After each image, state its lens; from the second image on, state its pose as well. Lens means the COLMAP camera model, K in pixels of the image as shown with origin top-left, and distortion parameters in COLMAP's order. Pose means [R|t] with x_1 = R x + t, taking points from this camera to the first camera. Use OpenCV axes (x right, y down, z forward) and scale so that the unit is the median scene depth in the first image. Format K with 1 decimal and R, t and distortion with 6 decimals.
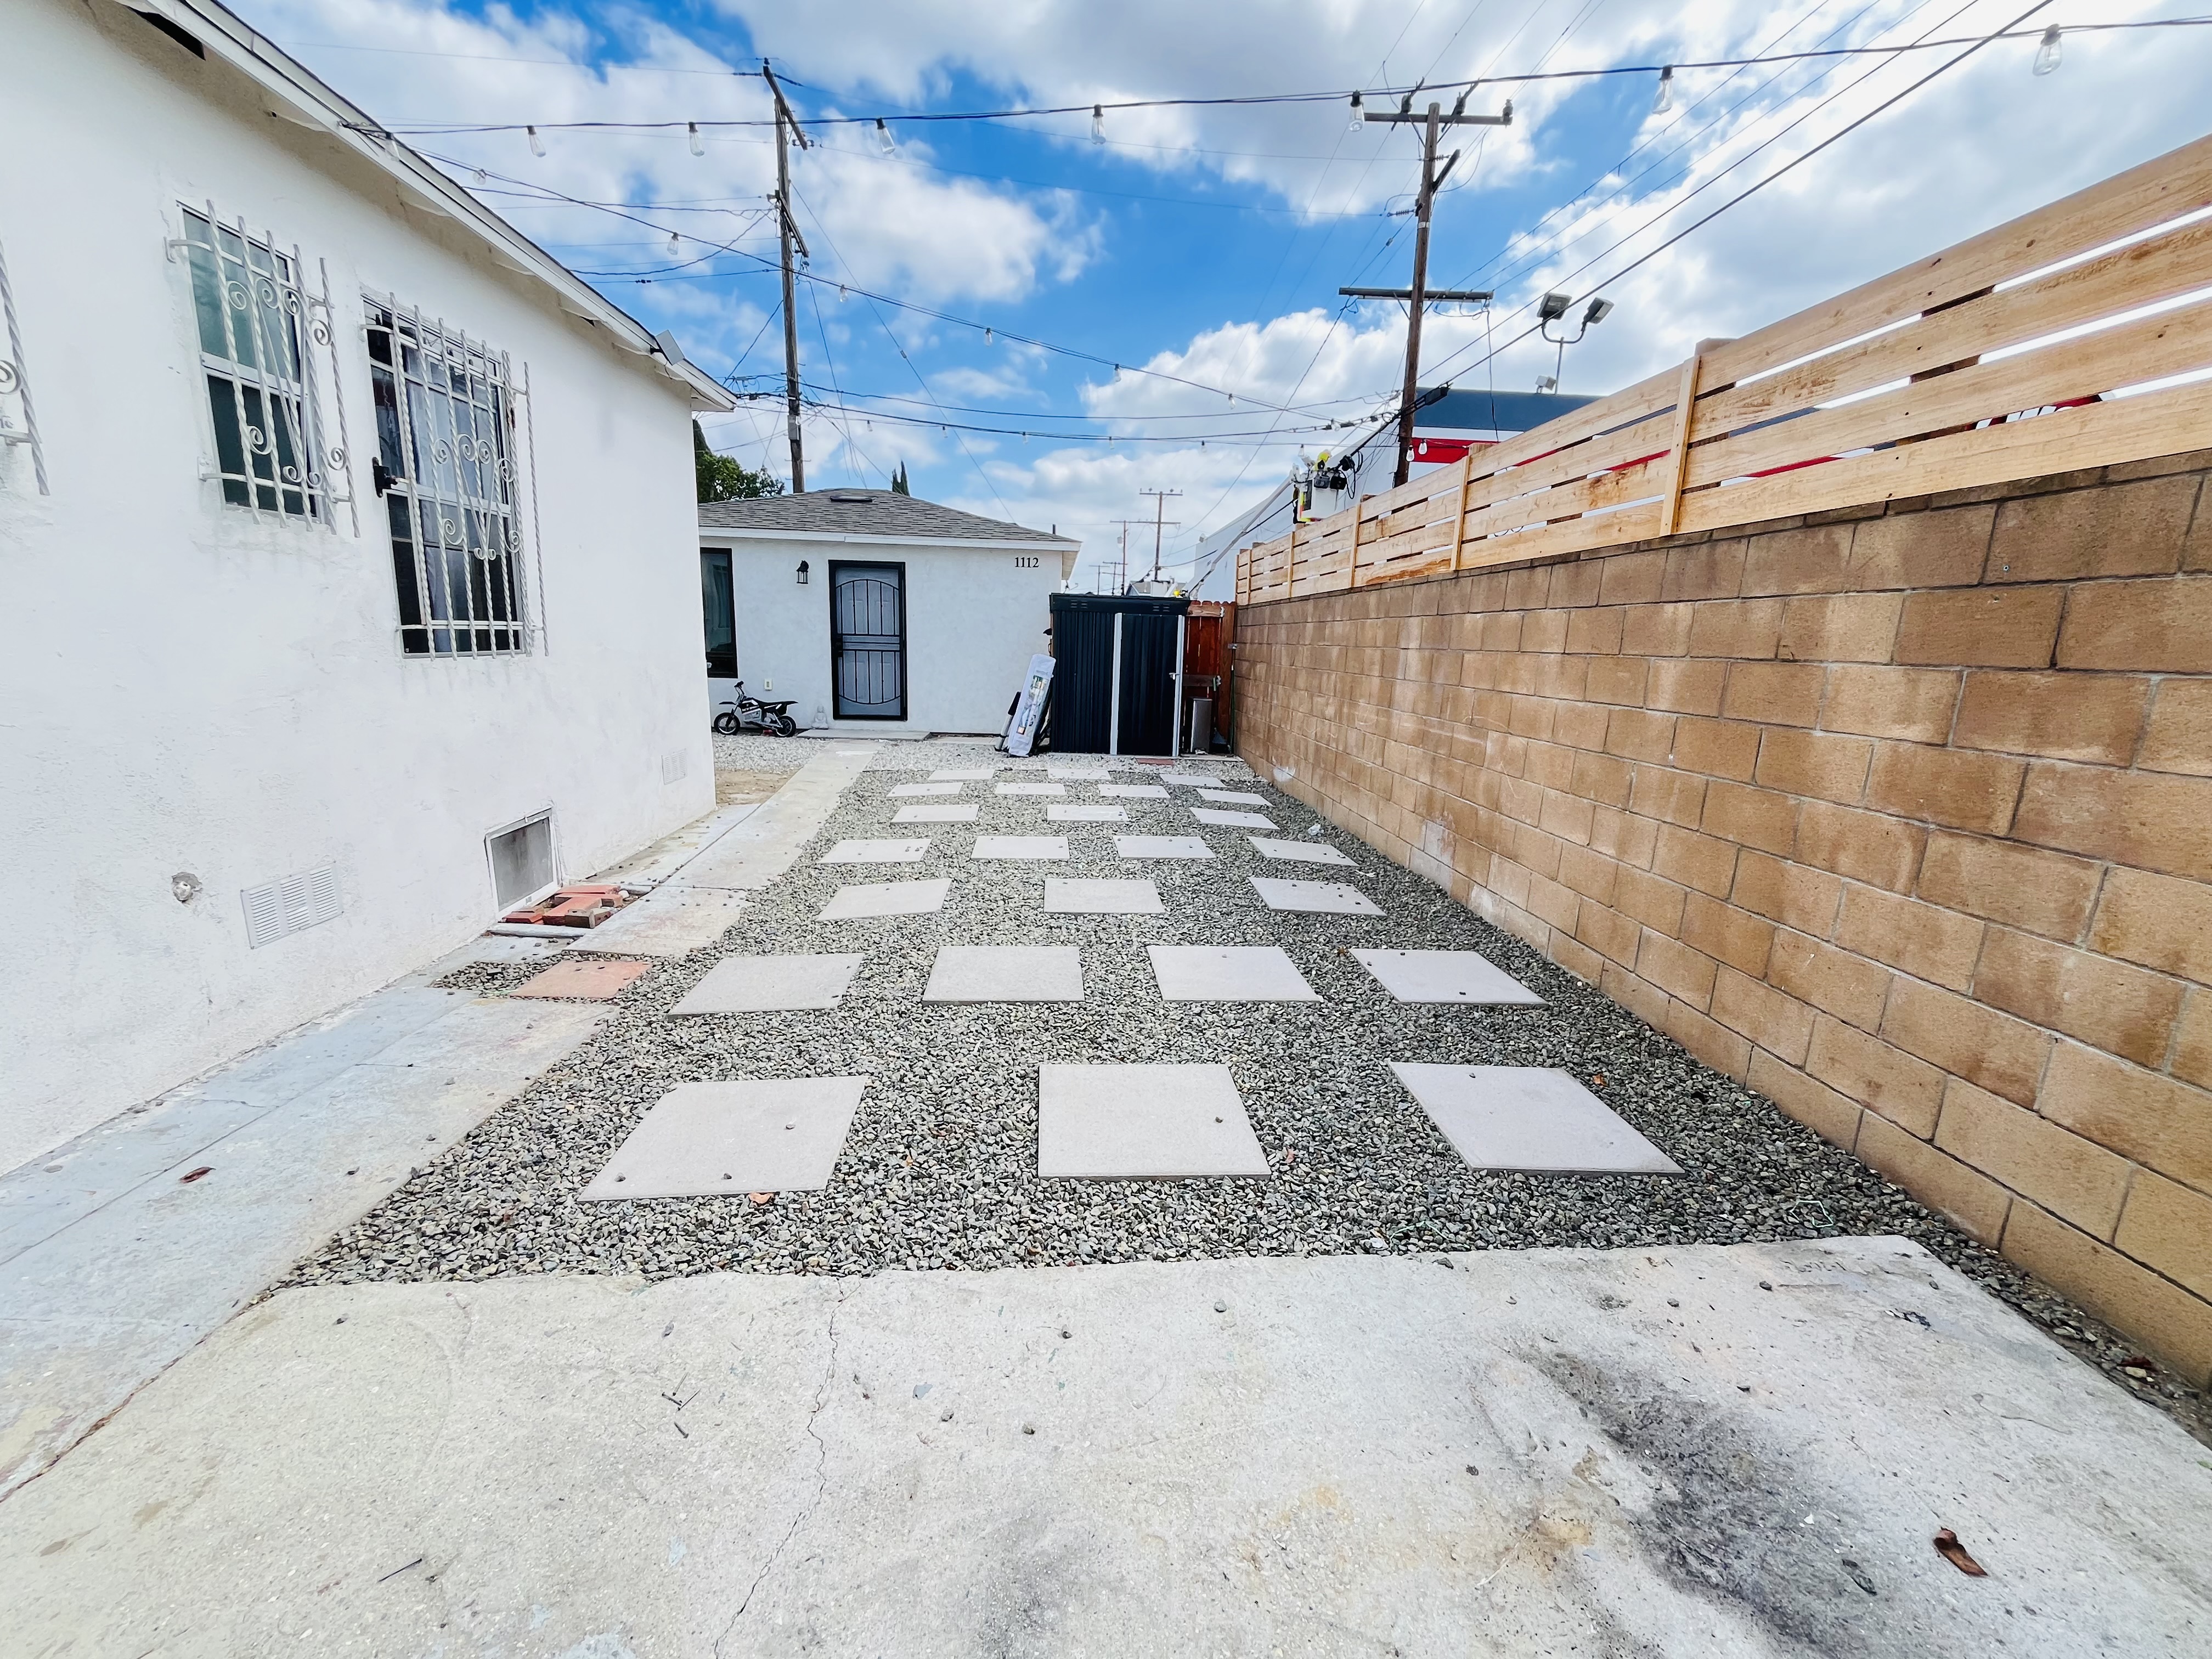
lens RADIAL K [[894.3, 0, 1097.9], [0, 894.3, 820.2], [0, 0, 1]] dist [-0.003920, 0.000135]
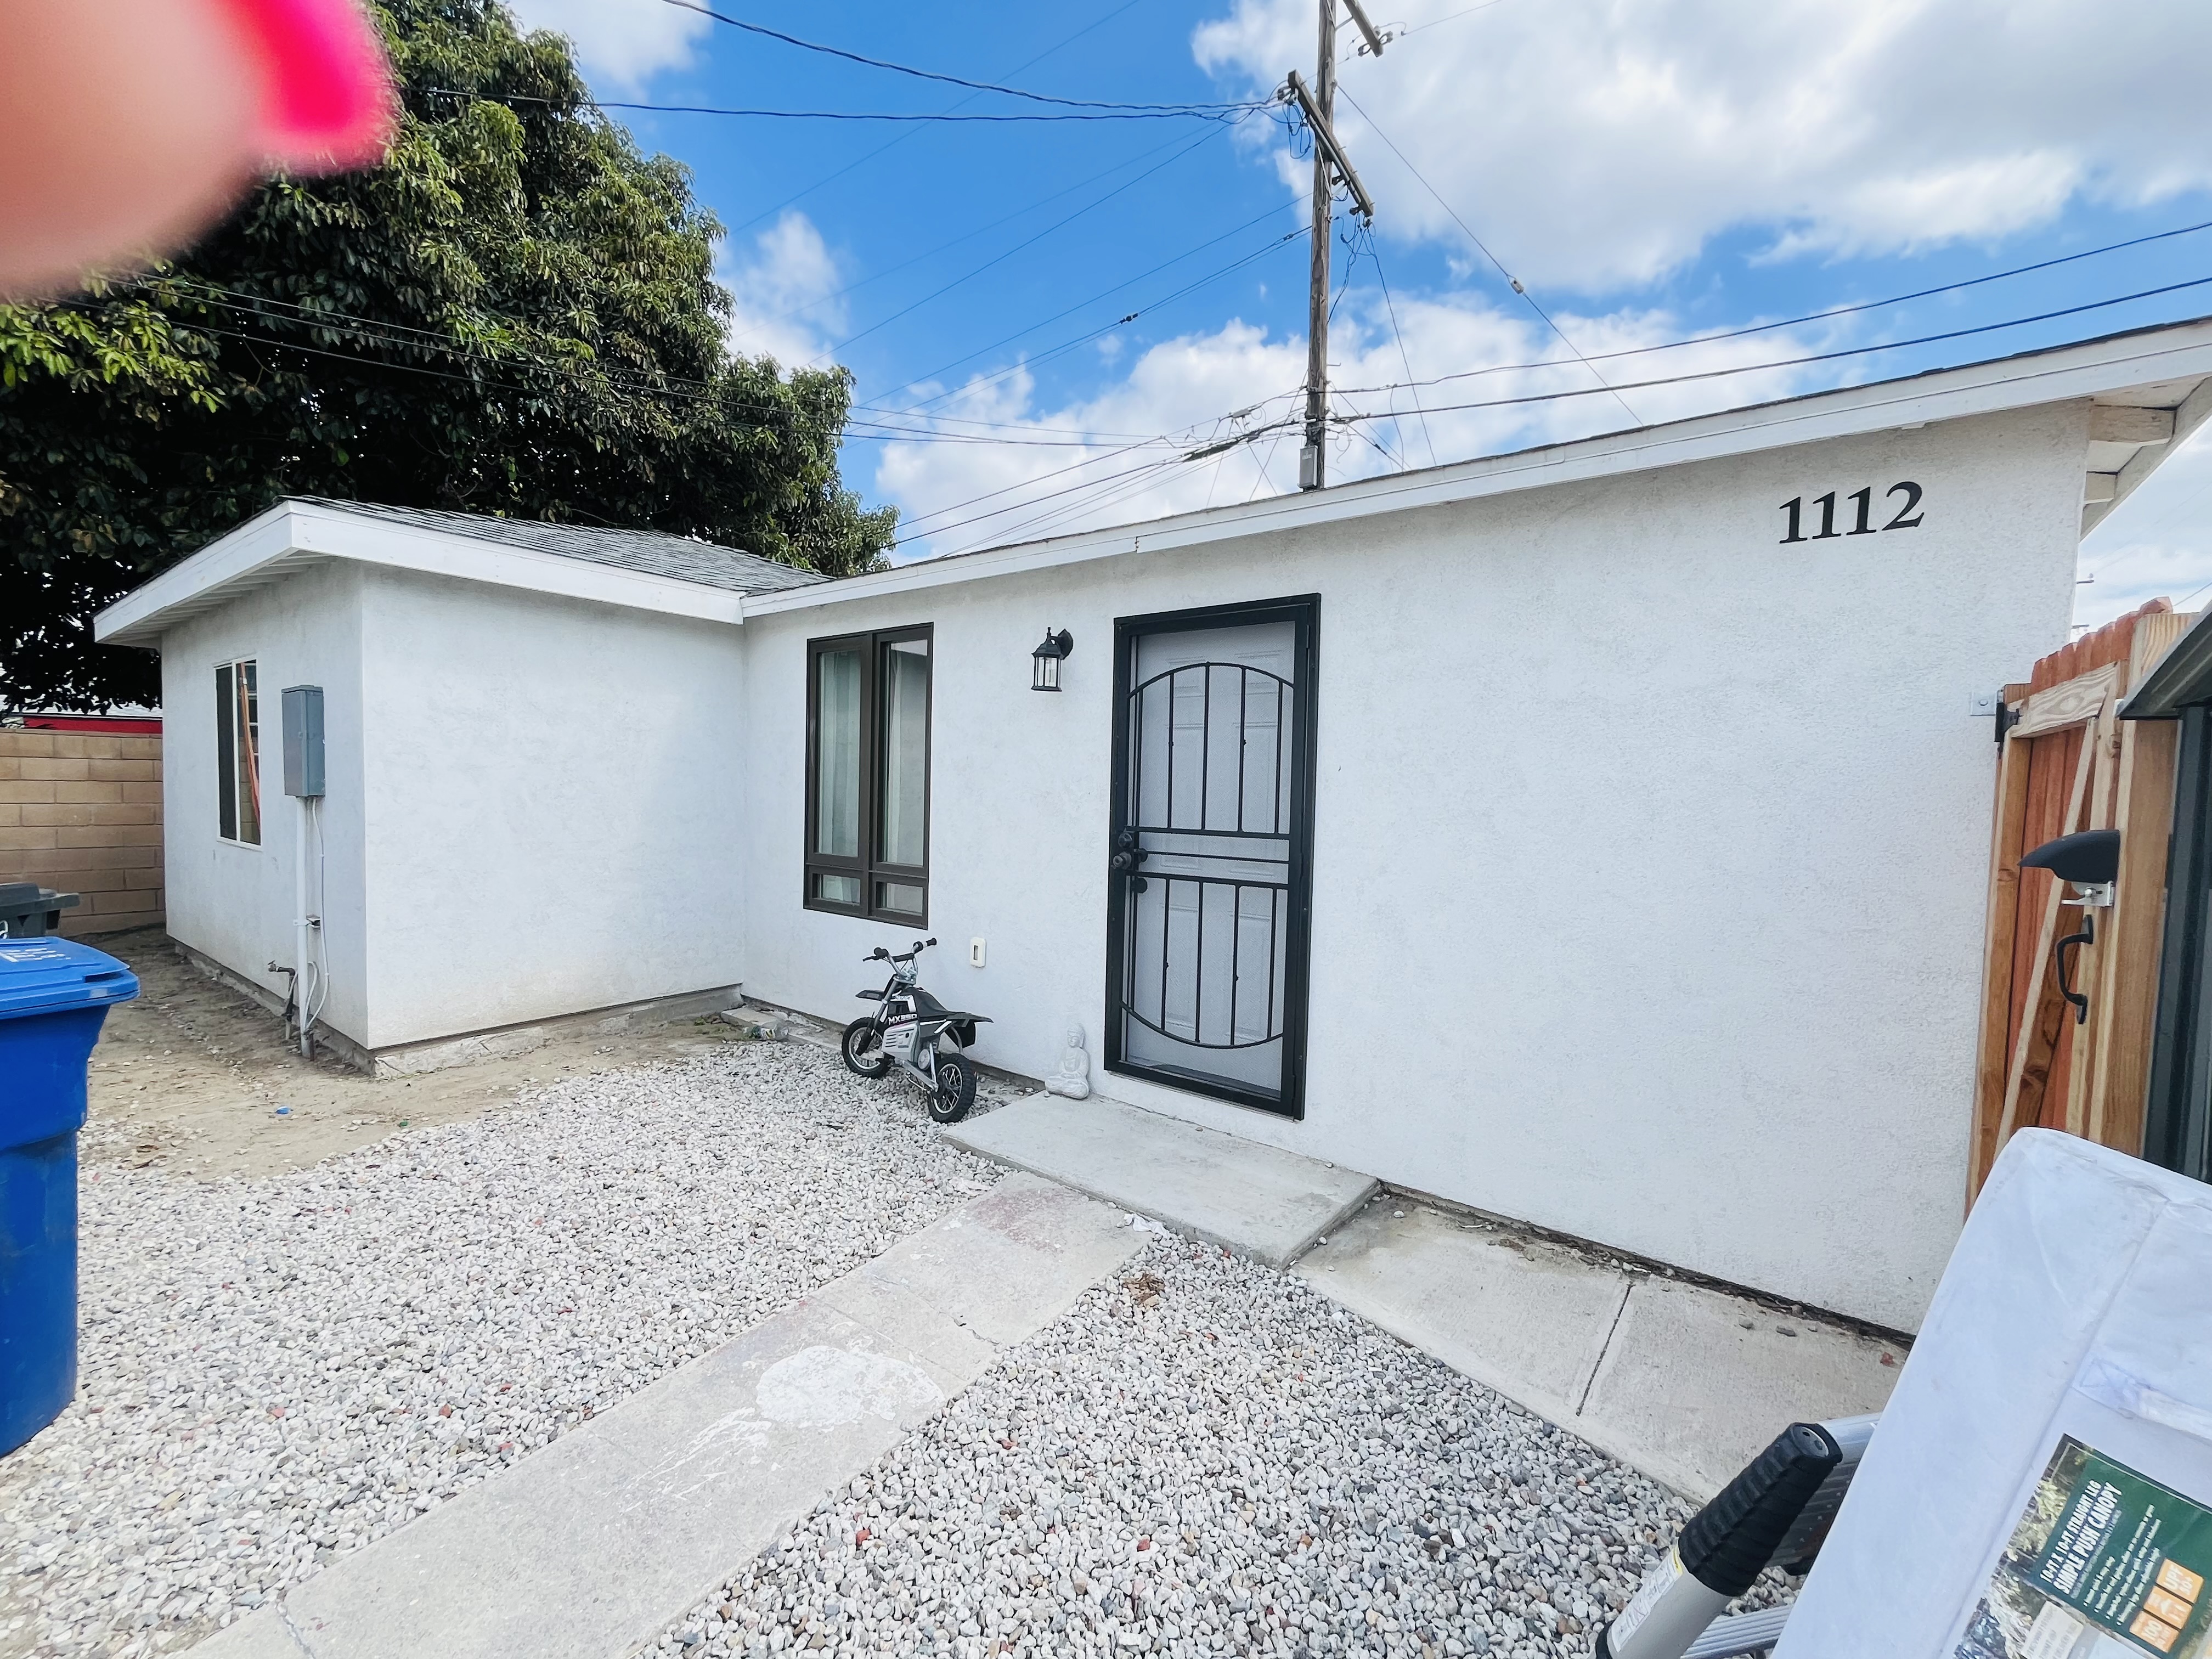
lens RADIAL K [[894.3, 0, 1110.4], [0, 894.3, 825.5], [0, 0, 1]] dist [-0.003920, 0.000135]
pose [[0.752245, 0.016185, -0.658685, -0.070688], [-0.133946, 0.982579, -0.128828, -0.163135], [0.645125, 0.185138, 0.741308, 0.737203]]
